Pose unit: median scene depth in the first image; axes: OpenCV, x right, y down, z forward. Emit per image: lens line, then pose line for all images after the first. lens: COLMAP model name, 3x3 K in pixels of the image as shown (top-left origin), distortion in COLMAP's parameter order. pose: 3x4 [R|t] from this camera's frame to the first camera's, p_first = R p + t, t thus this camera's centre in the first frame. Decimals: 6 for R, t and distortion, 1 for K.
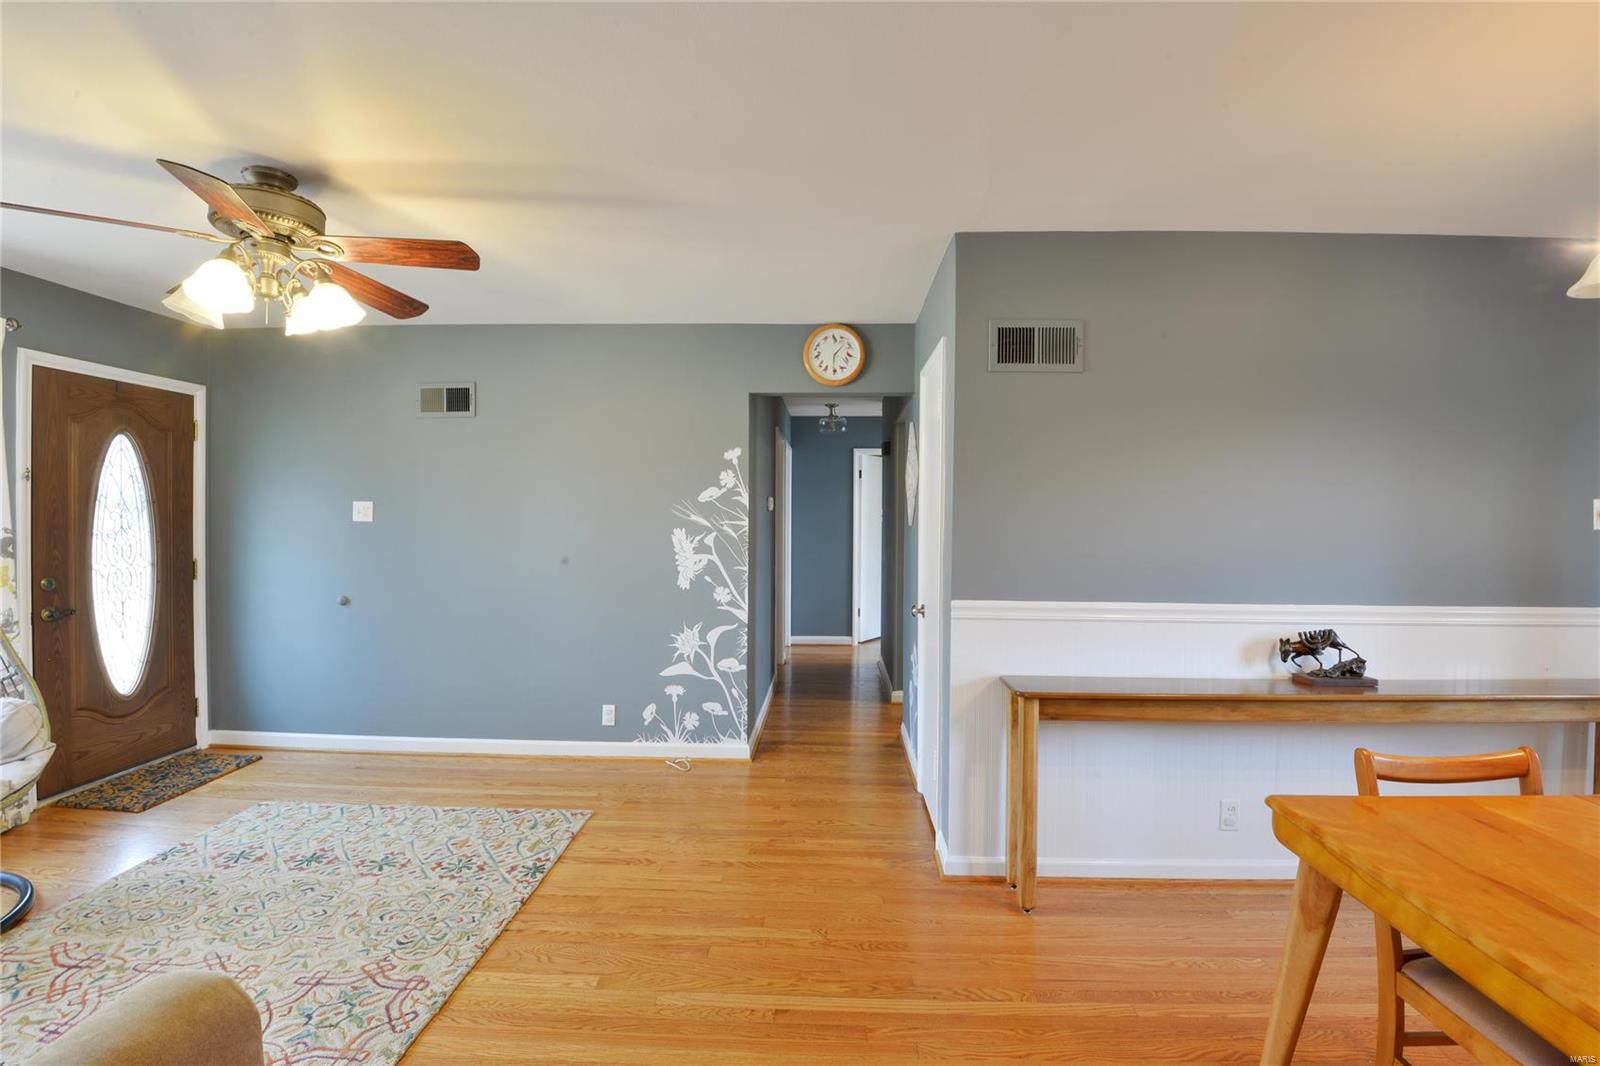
lens RADIAL K [[748.4, 0, 805.7], [0, 748.4, 525.7], [0, 0, 1]] dist [-0.003099, -0.028341]
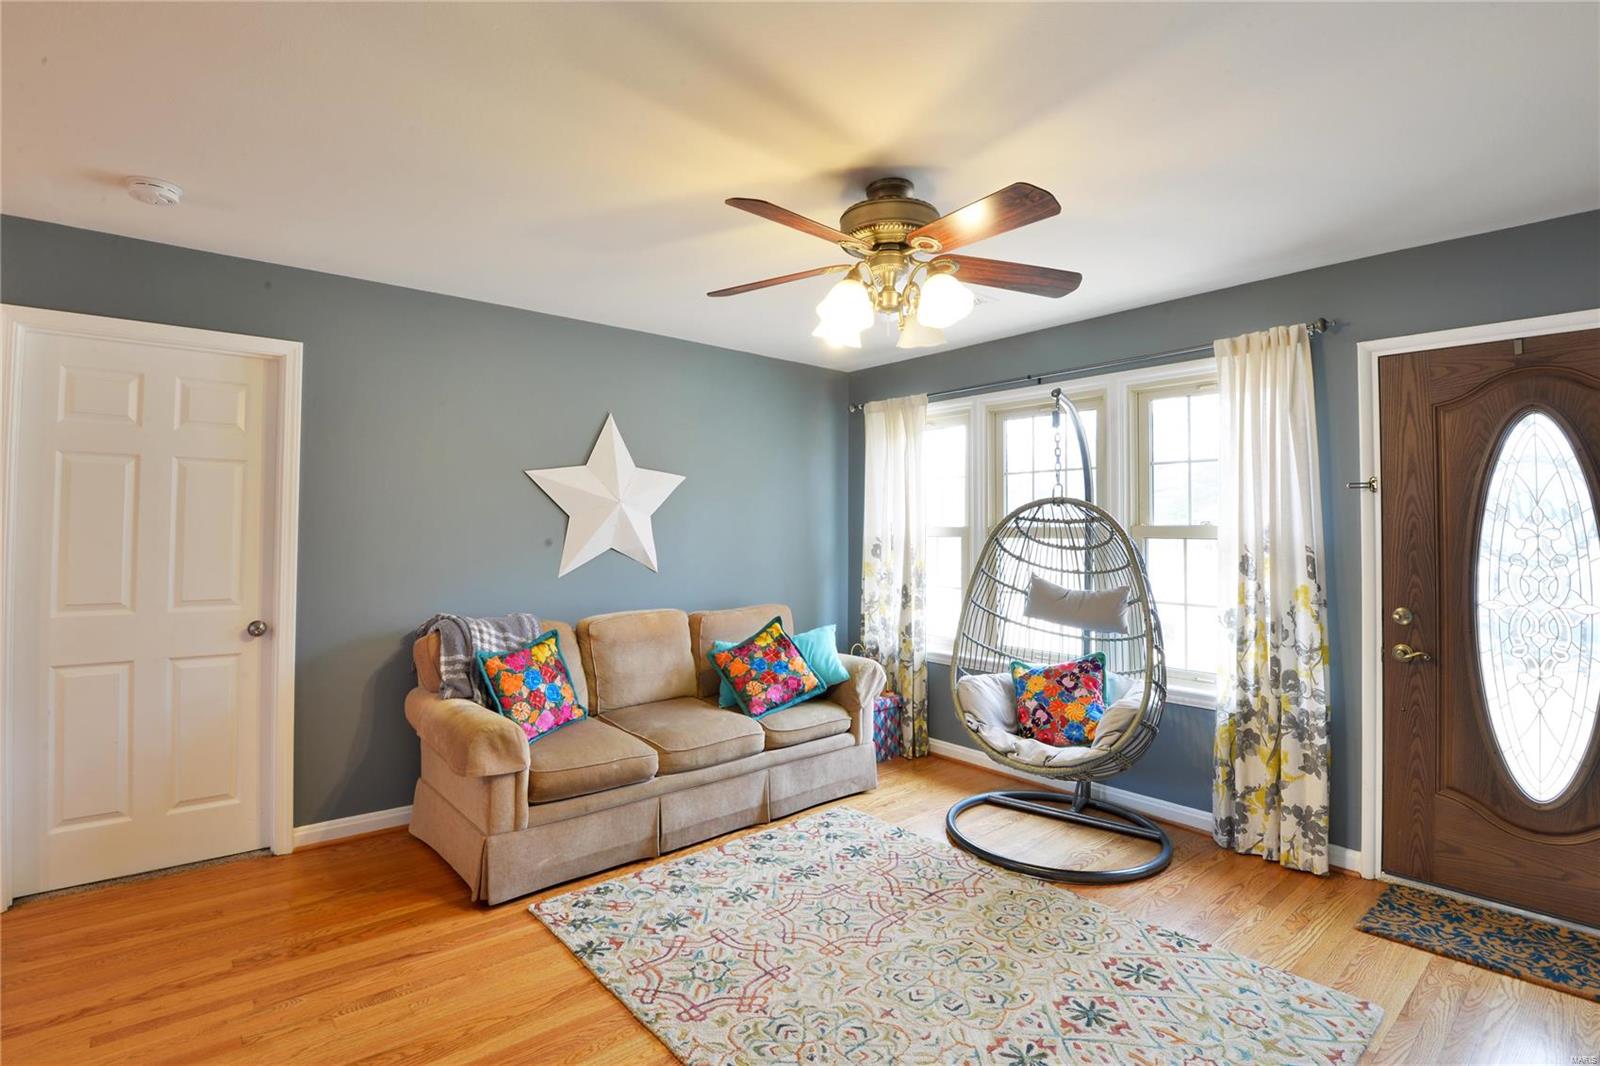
lens RADIAL K [[770.8, 0, 813.3], [0, 770.8, 507.6], [0, 0, 1]] dist [-0.019745, -0.010877]
pose [[-0.734102, -0.028749, -0.678431, 0.034397], [-0.017297, 0.999571, -0.023642, -0.012522], [0.678819, -0.005621, -0.734284, 1.352069]]
